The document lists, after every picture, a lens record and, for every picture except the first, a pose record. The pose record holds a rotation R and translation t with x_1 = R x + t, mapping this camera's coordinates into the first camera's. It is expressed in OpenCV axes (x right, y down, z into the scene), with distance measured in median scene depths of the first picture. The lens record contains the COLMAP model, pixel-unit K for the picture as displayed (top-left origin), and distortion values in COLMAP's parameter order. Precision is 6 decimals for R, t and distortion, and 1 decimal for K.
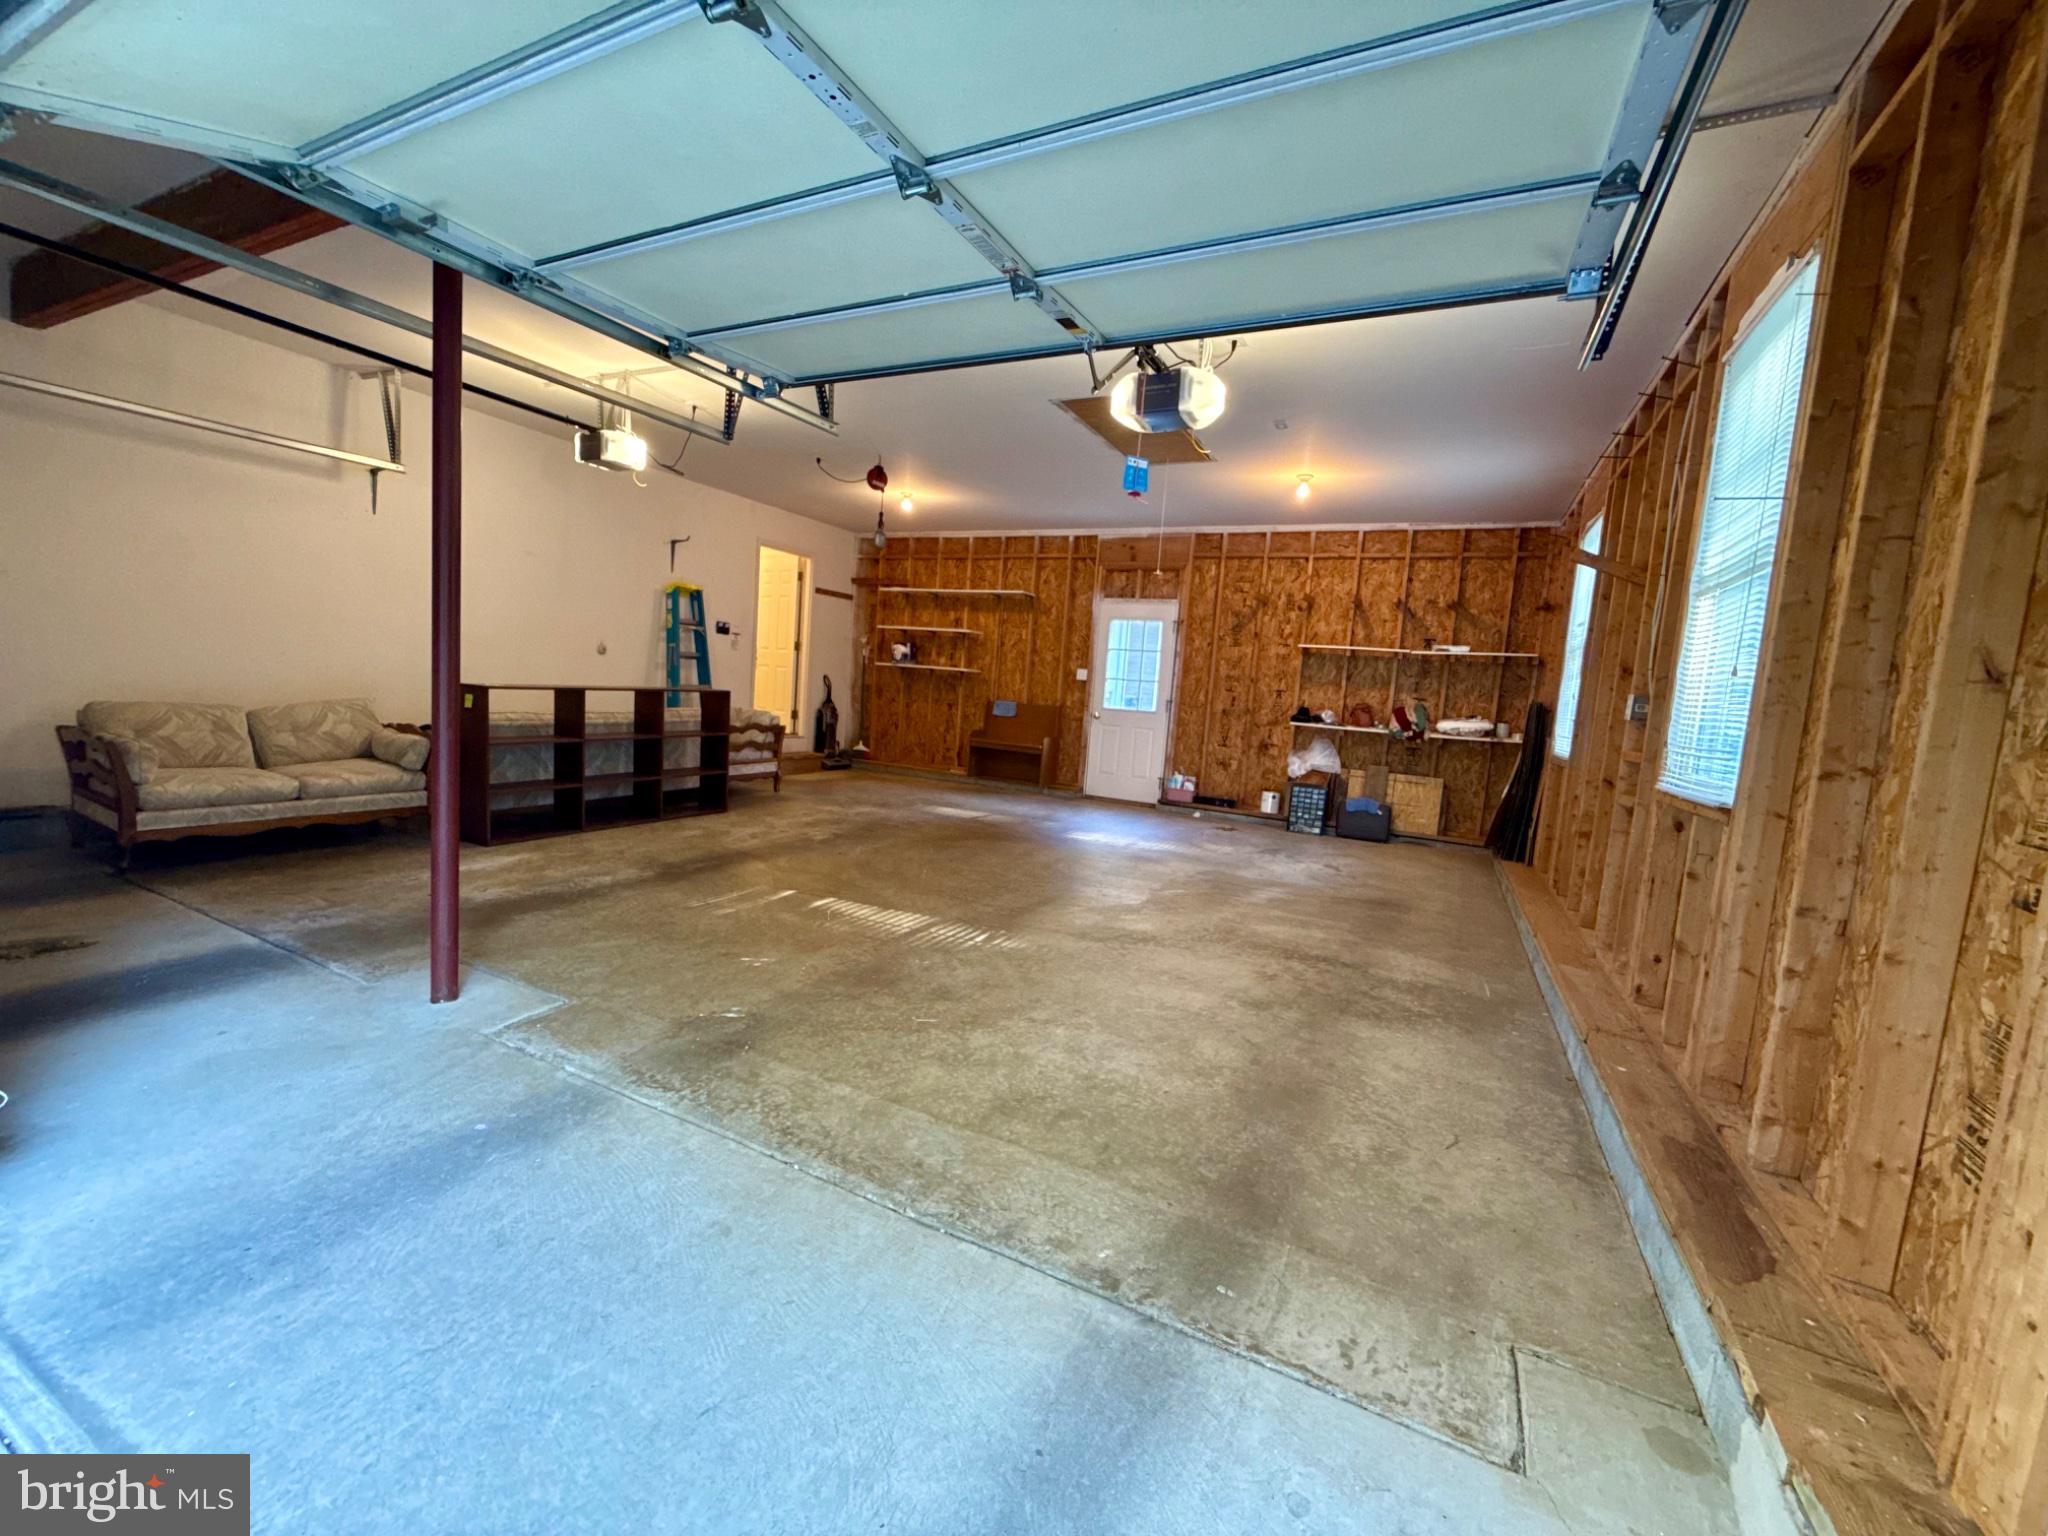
lens RADIAL K [[812.4, 0, 1019.6], [0, 812.4, 762.0], [0, 0, 1]] dist [0.001010, 0.000073]
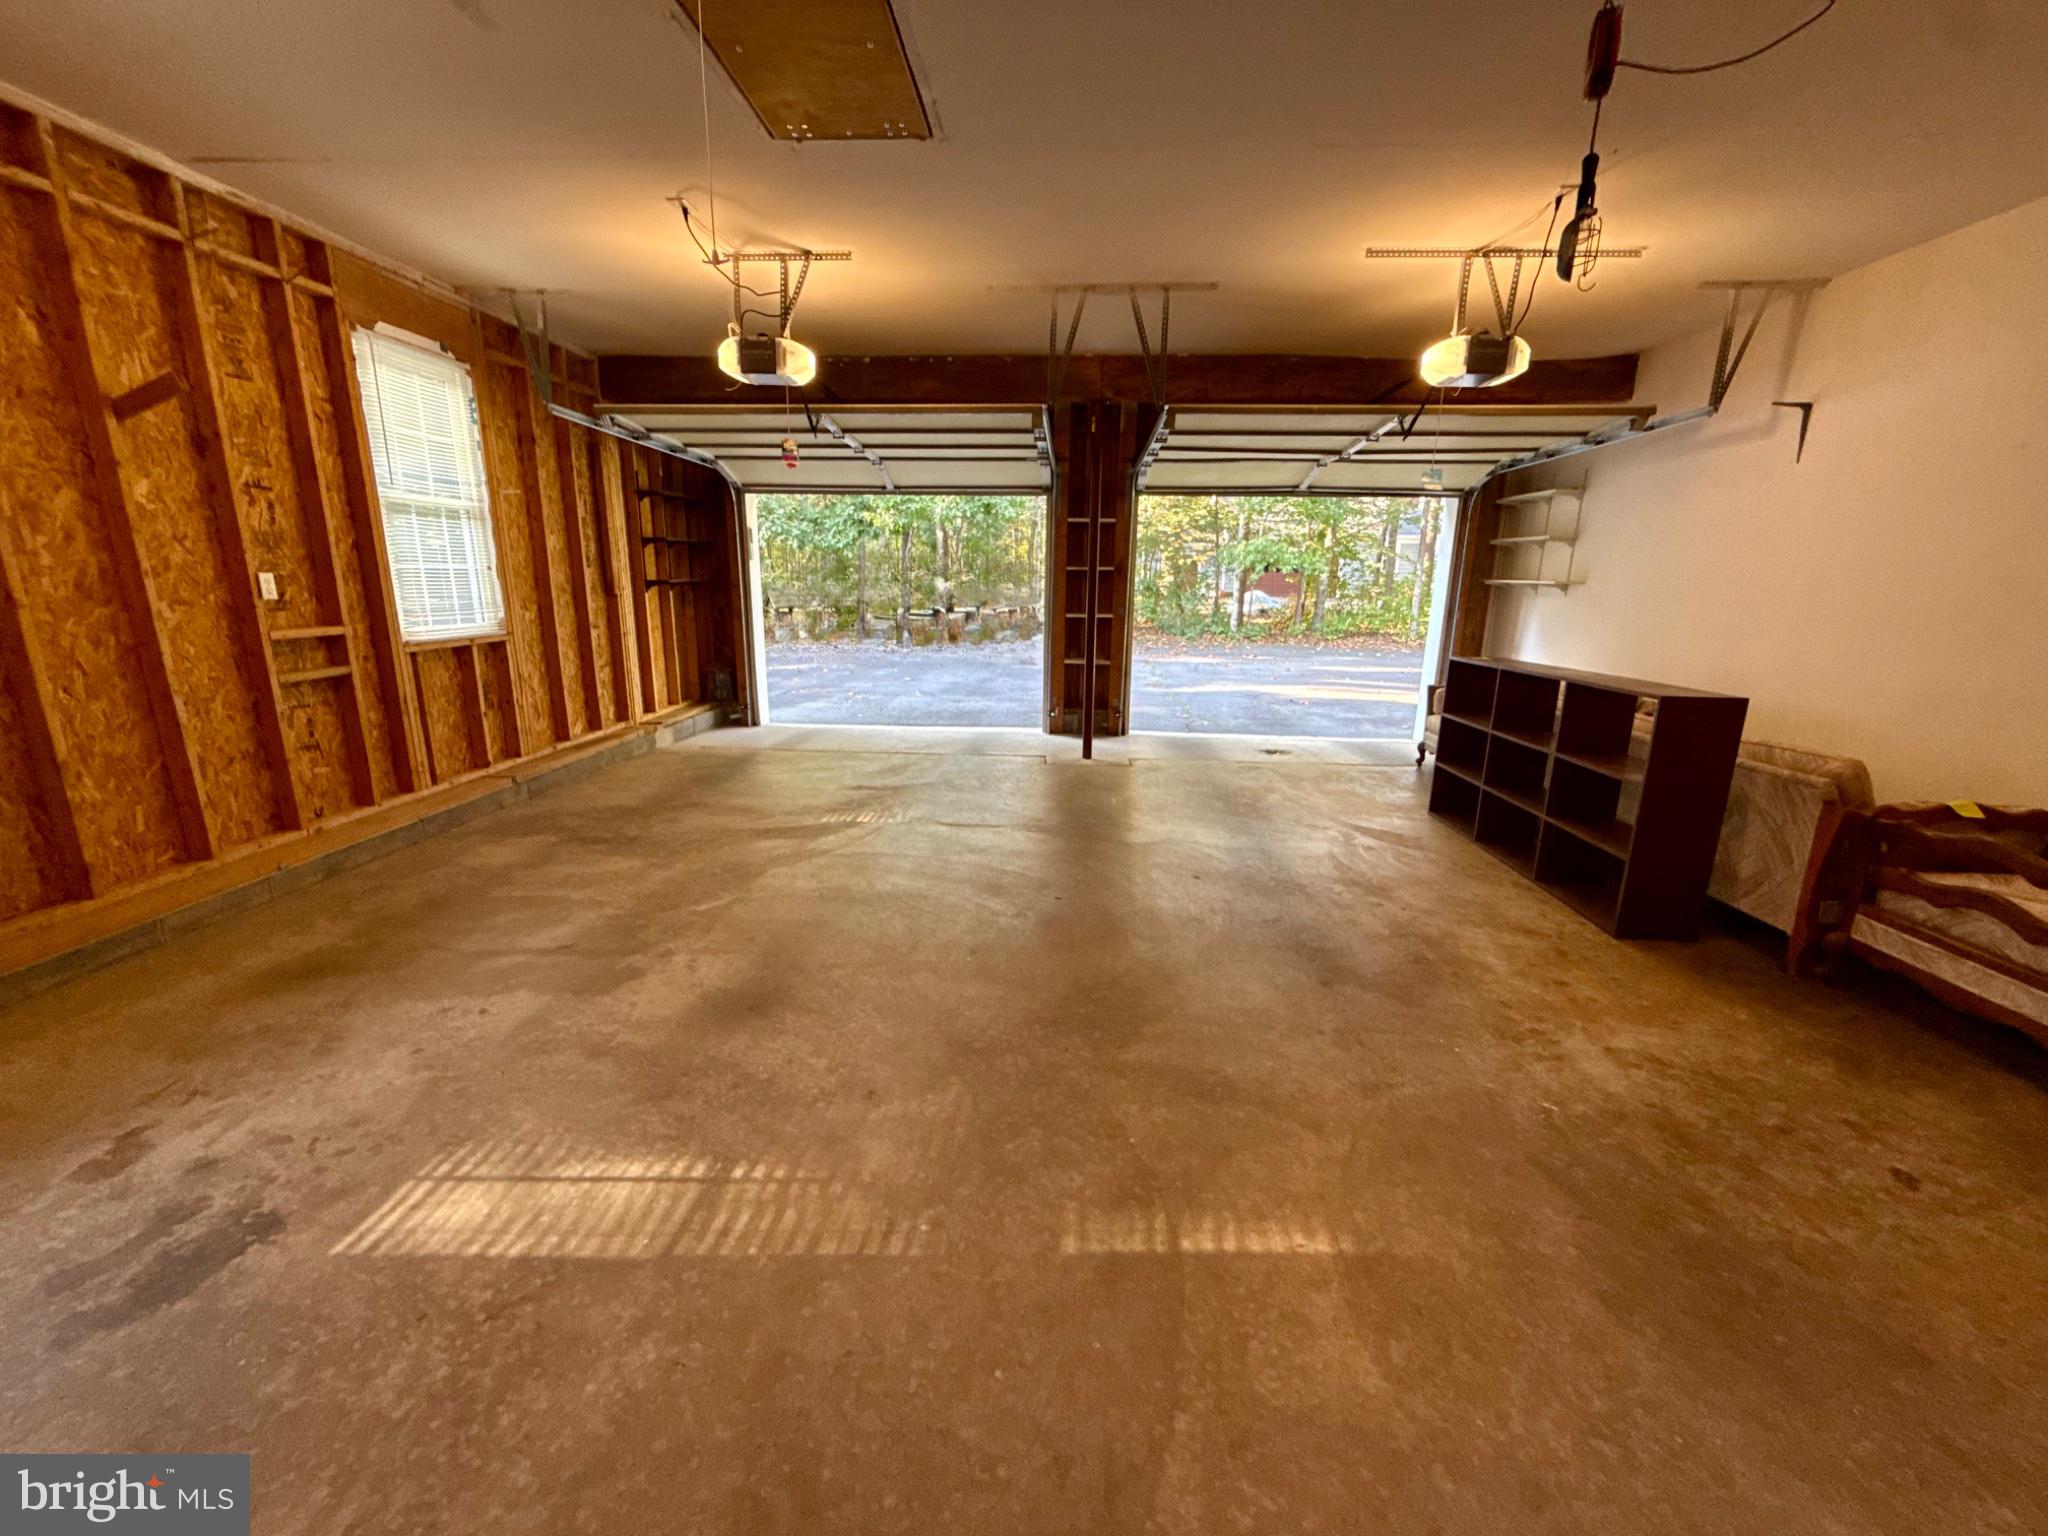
lens RADIAL K [[812.4, 0, 1019.6], [0, 812.4, 762.0], [0, 0, 1]] dist [0.001010, 0.000073]
pose [[-0.916666, 0.010950, -0.399505, 0.288757], [-0.109629, 0.954391, 0.277705, -0.221245], [0.384325, 0.298360, -0.873657, 2.128030]]
